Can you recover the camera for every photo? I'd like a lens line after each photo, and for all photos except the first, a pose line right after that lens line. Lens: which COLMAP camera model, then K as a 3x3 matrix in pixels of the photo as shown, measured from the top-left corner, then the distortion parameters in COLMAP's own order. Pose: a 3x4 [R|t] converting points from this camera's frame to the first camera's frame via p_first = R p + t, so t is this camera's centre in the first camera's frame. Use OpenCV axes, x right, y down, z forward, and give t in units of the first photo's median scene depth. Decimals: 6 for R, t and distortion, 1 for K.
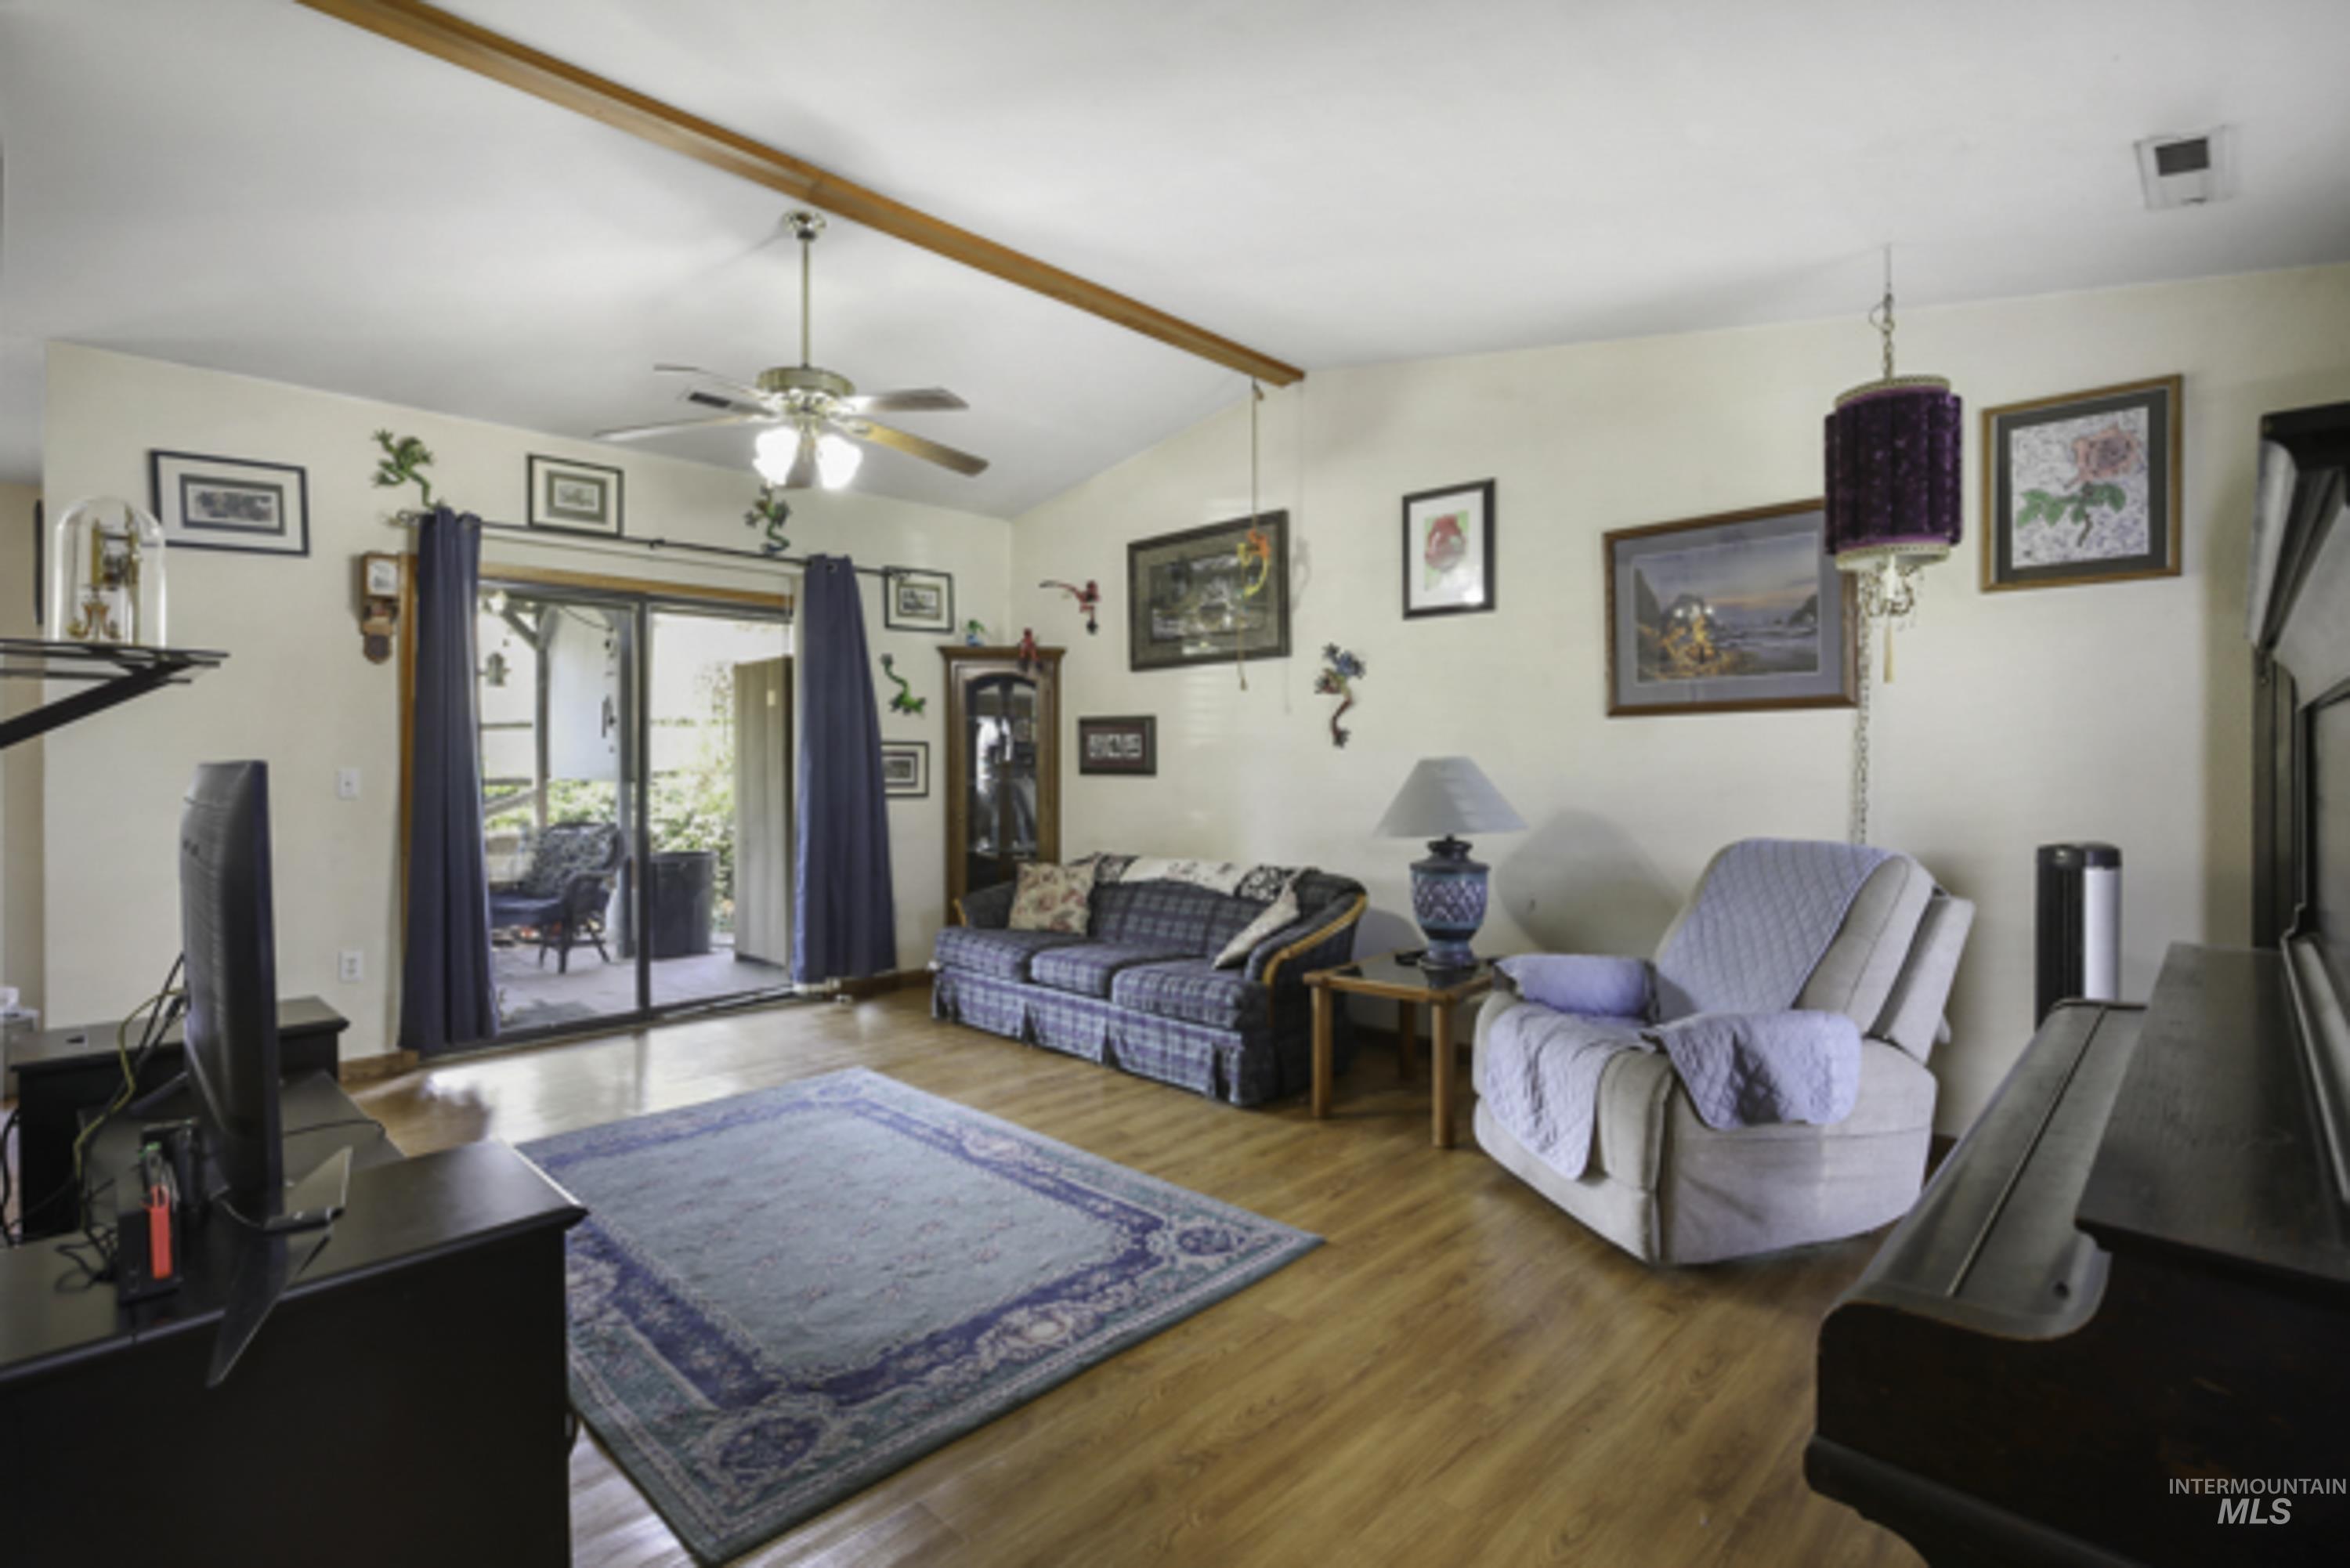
lens RADIAL K [[1091.3, 0, 1173.8], [0, 1091.3, 772.6], [0, 0, 1]] dist [-0.003333, 0.000111]
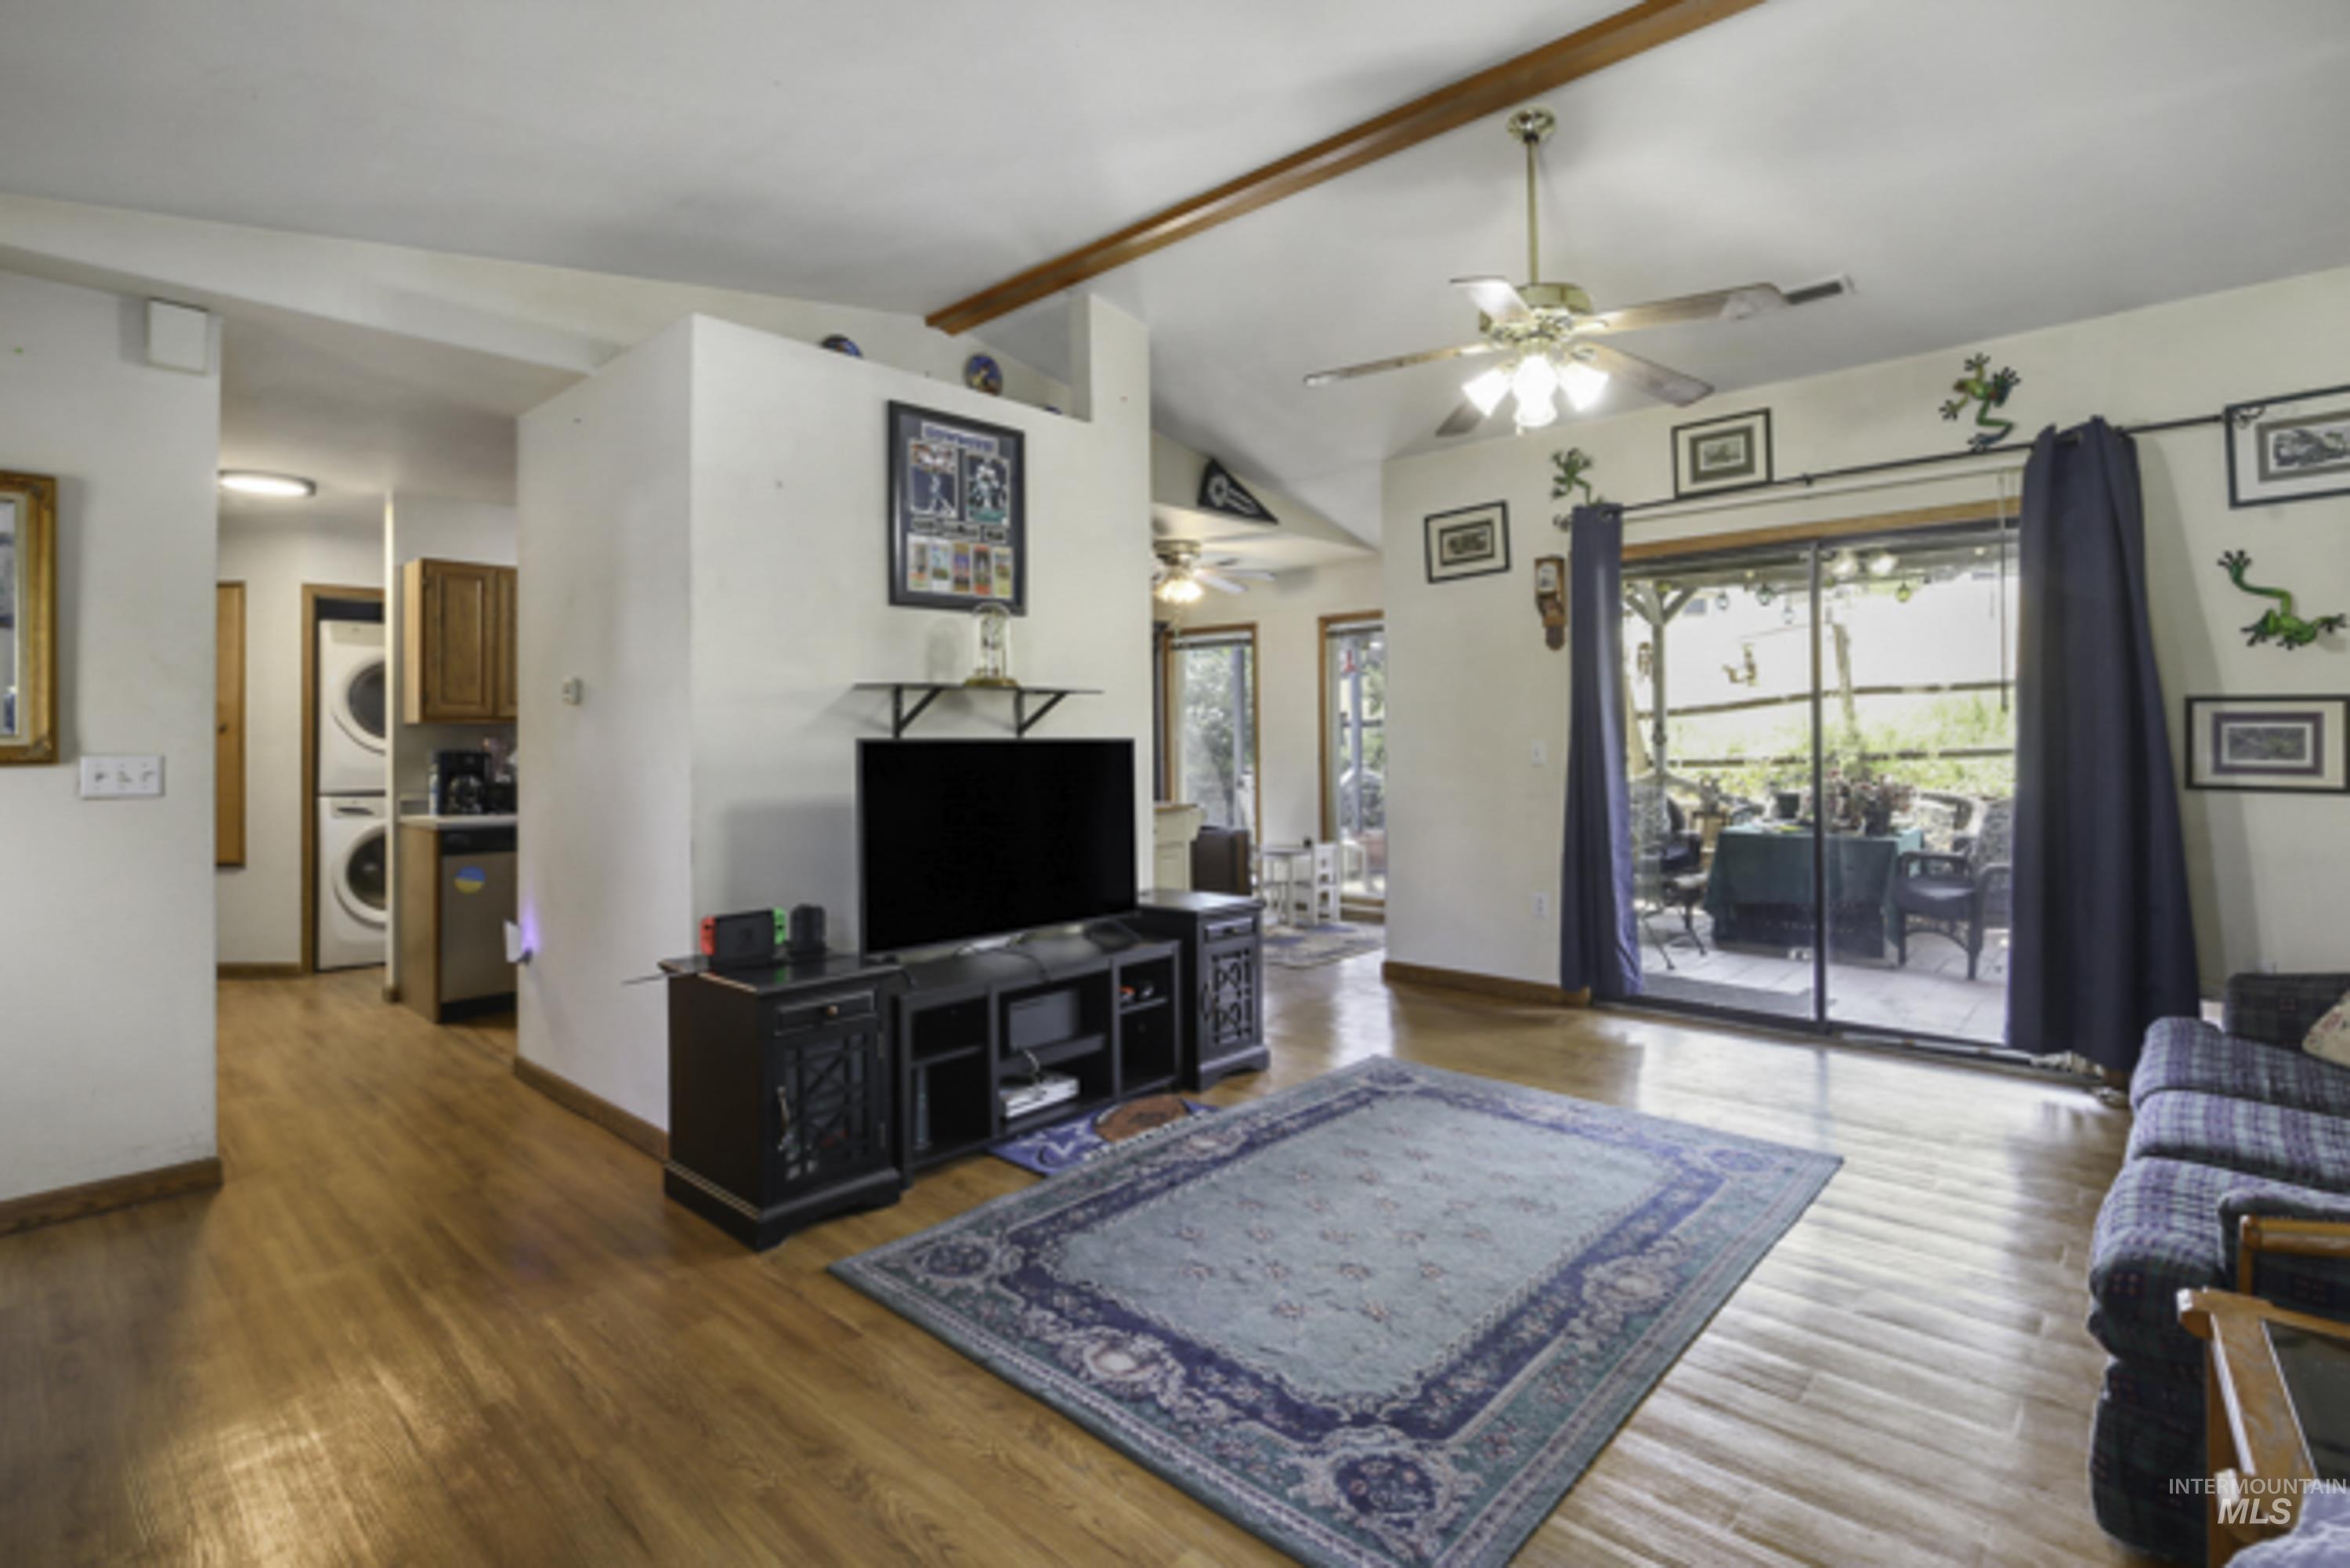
lens RADIAL K [[1091.3, 0, 1173.4], [0, 1091.3, 734.6], [0, 0, 1]] dist [-0.003333, 0.000111]
pose [[0.037834, -0.000694, -0.999284, 0.583401], [-0.004136, 0.999991, -0.000851, -0.009215], [0.999275, 0.004165, 0.037831, 0.743594]]
